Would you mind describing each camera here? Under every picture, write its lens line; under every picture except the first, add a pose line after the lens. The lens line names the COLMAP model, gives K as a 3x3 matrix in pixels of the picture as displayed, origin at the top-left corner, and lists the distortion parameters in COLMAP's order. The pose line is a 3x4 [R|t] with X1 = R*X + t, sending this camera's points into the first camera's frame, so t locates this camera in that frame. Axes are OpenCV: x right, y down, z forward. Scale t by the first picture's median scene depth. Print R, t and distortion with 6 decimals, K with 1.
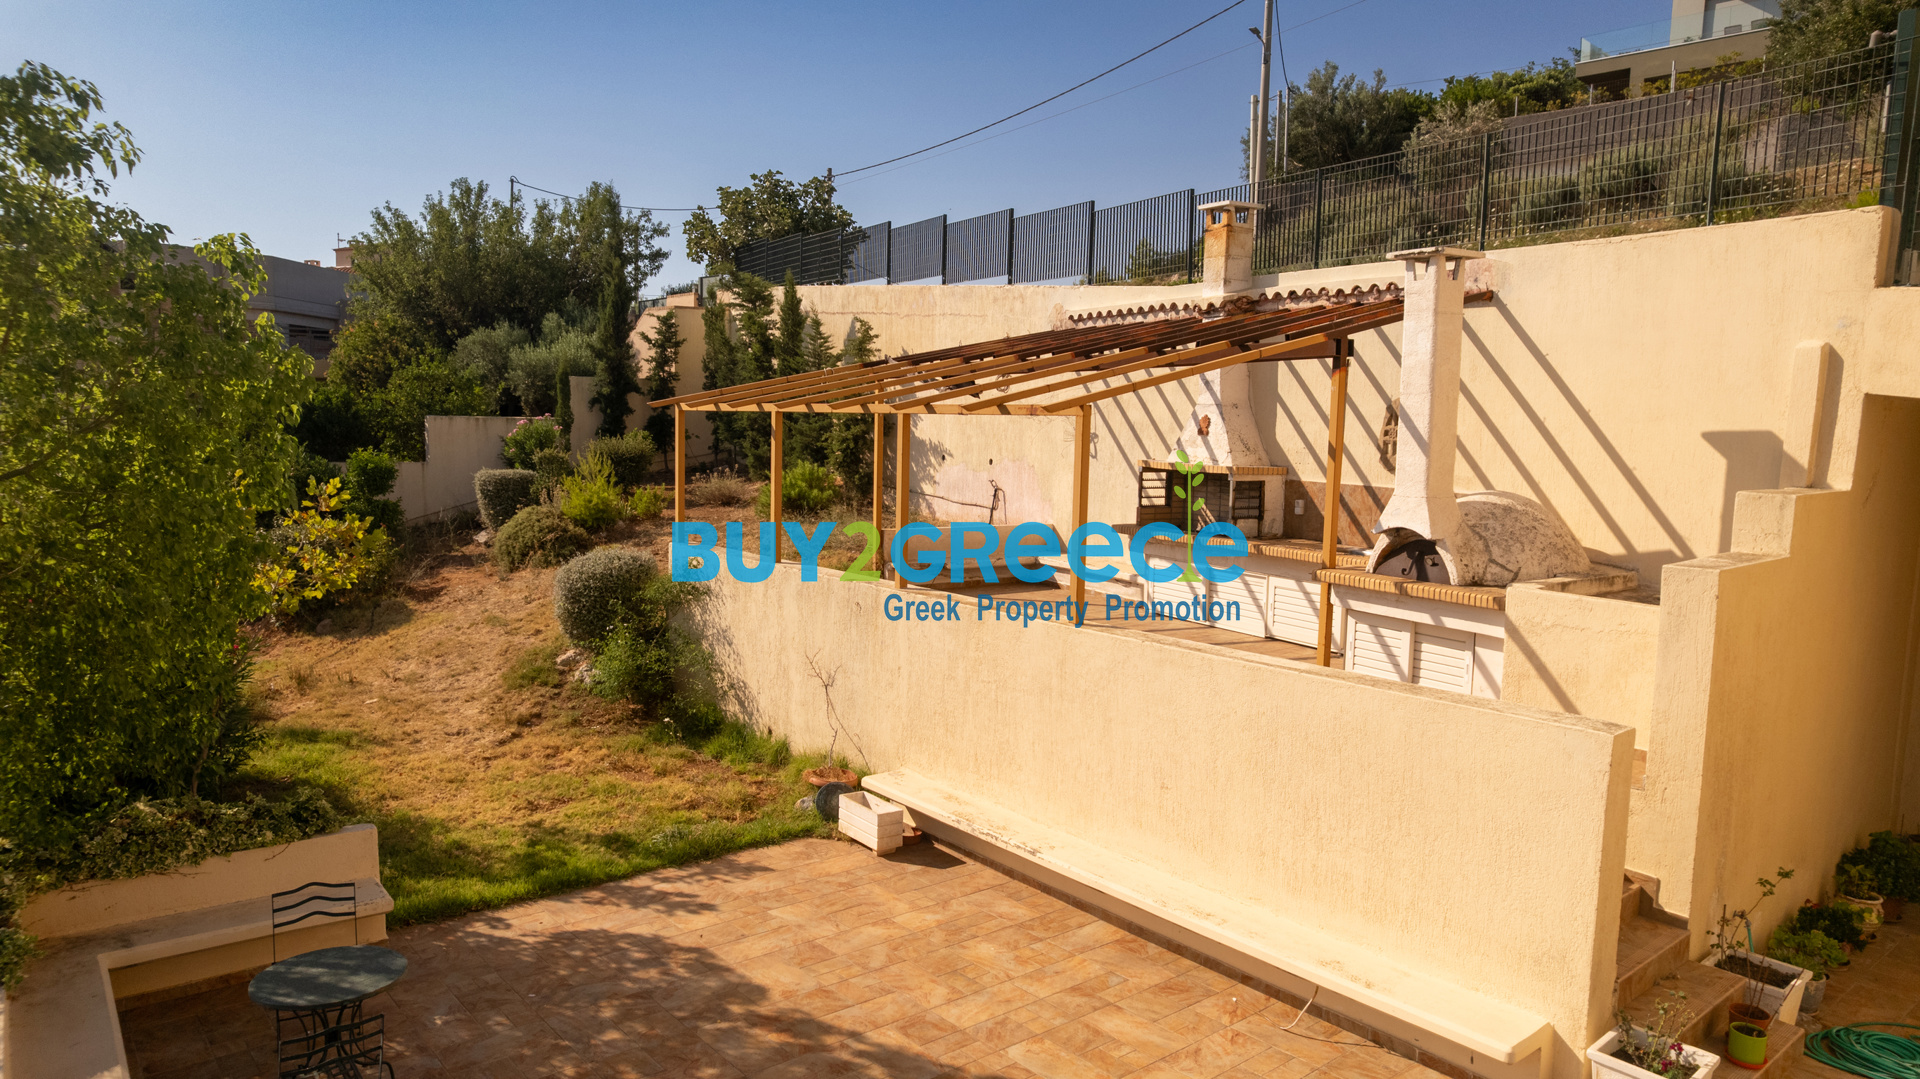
lens RADIAL K [[1235.6, 0, 960.0], [0, 1235.6, 539.5], [0, 0, 1]] dist [-0.081250, 0.077216]
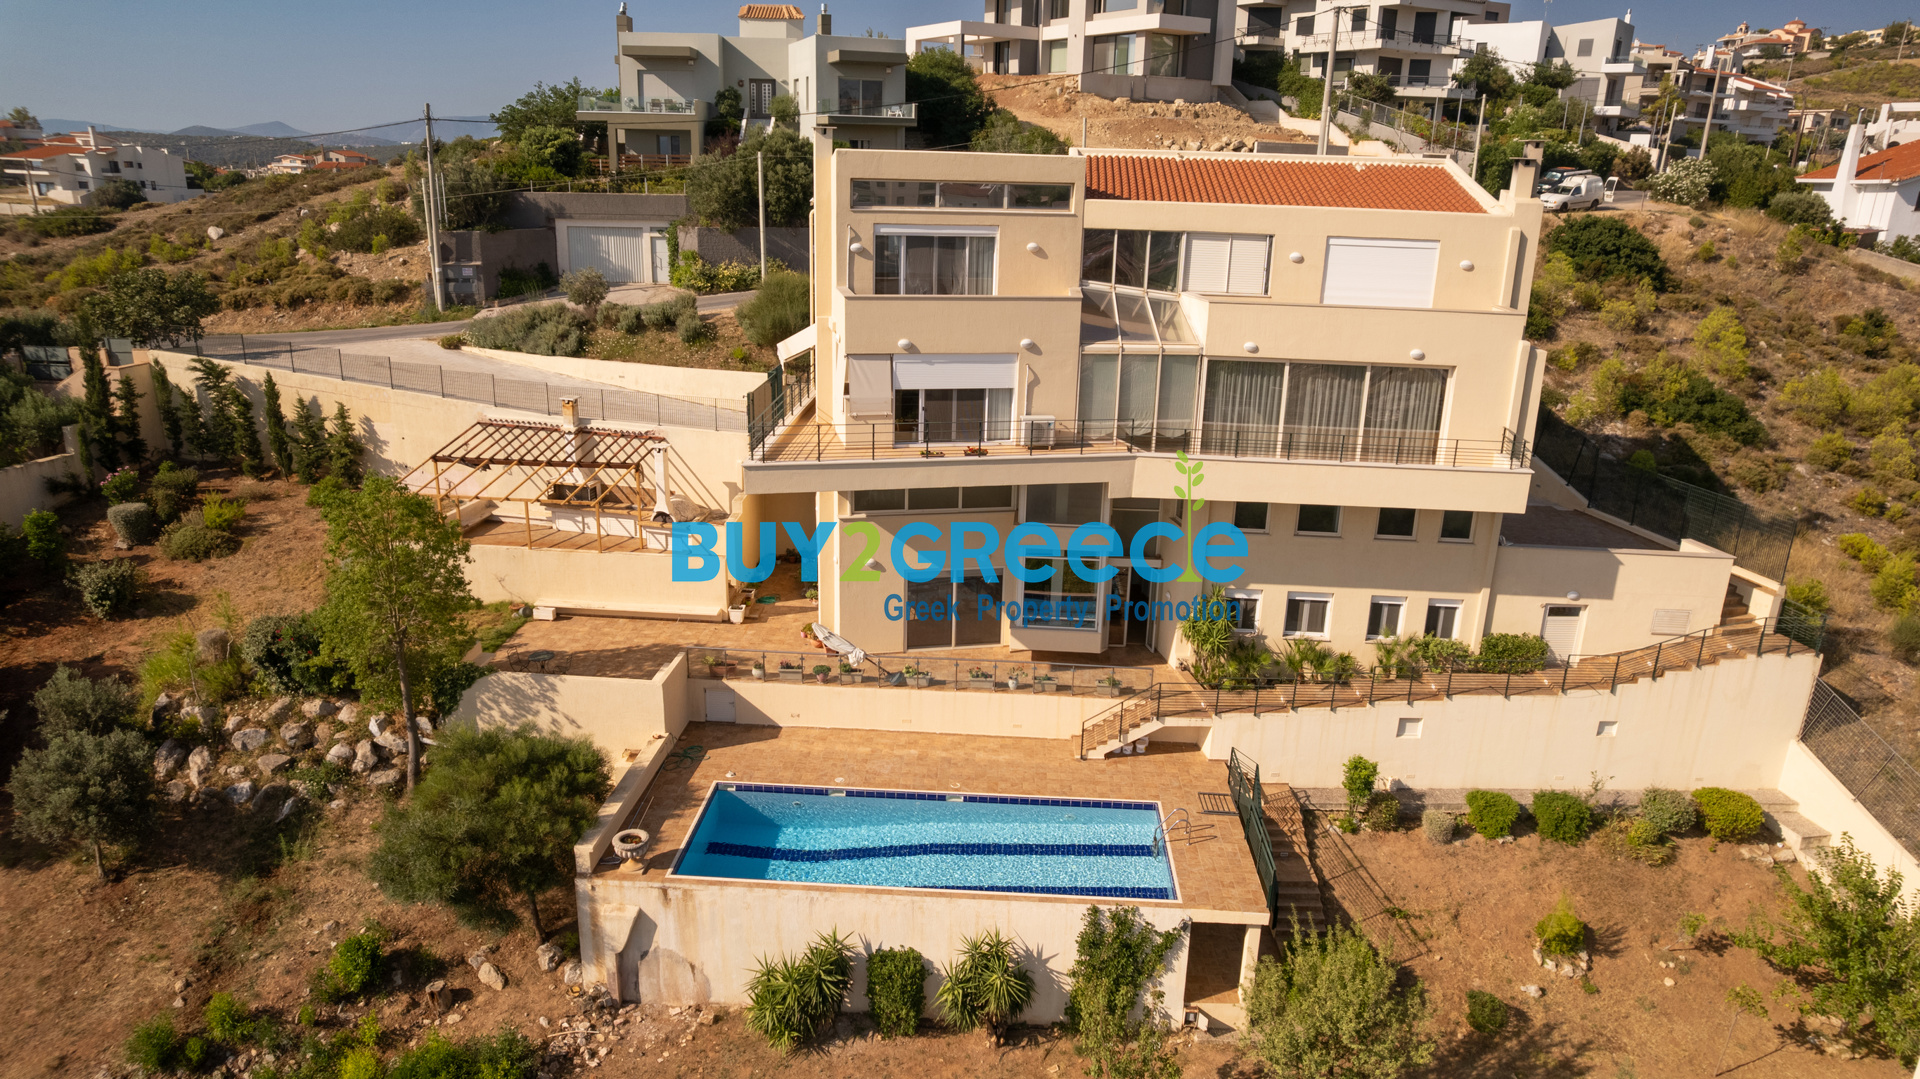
lens RADIAL K [[1235.6, 0, 960.0], [0, 1235.6, 539.5], [0, 0, 1]] dist [-0.081250, 0.077216]
pose [[0.683765, -0.214368, 0.697504, -1.802281], [0.058205, 0.968852, 0.240704, -0.831247], [-0.727378, -0.123987, 0.674944, -2.460698]]
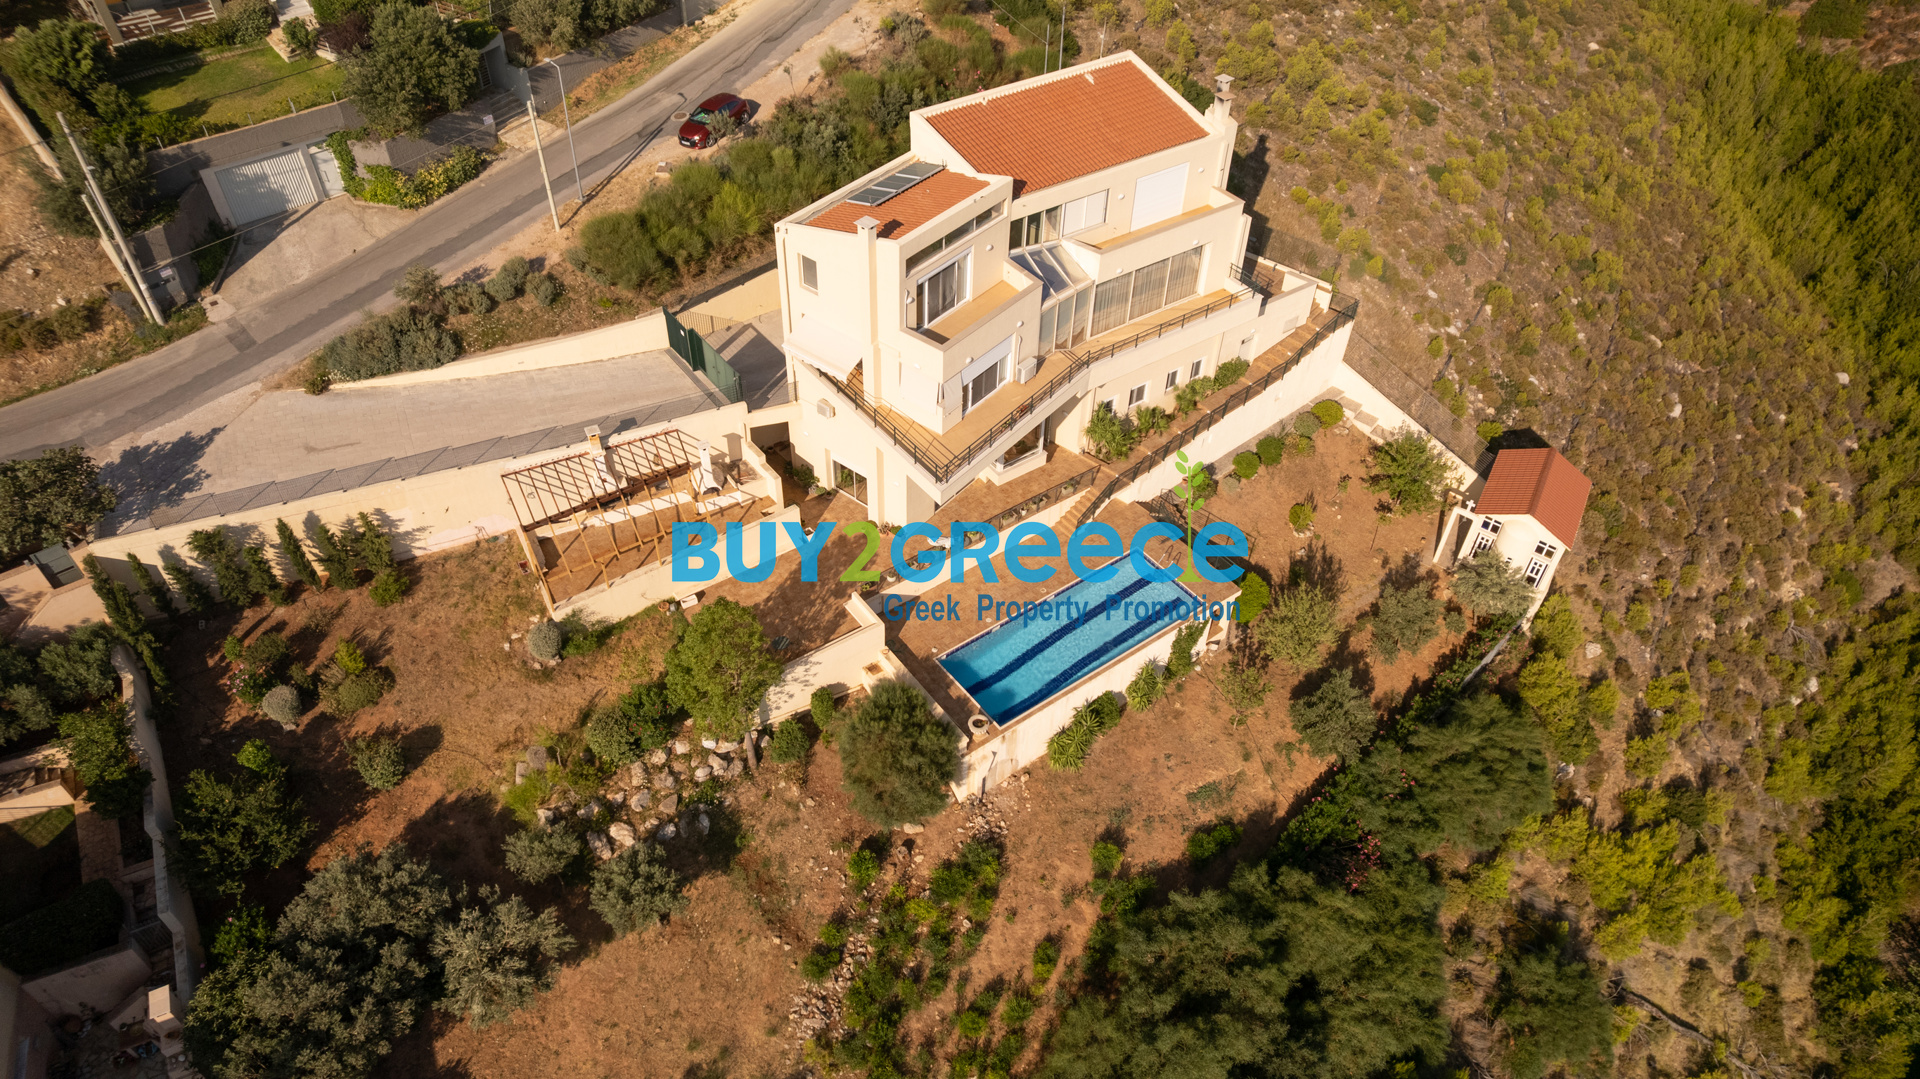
lens RADIAL K [[1217.9, 0, 954.0], [0, 1217.9, 547.8], [0, 0, 1]] dist [-0.037245, 0.002774]
pose [[0.061177, -0.702705, 0.708846, -3.383021], [0.081354, 0.711324, 0.698140, -3.309206], [-0.994806, 0.014958, 0.100684, -0.547359]]
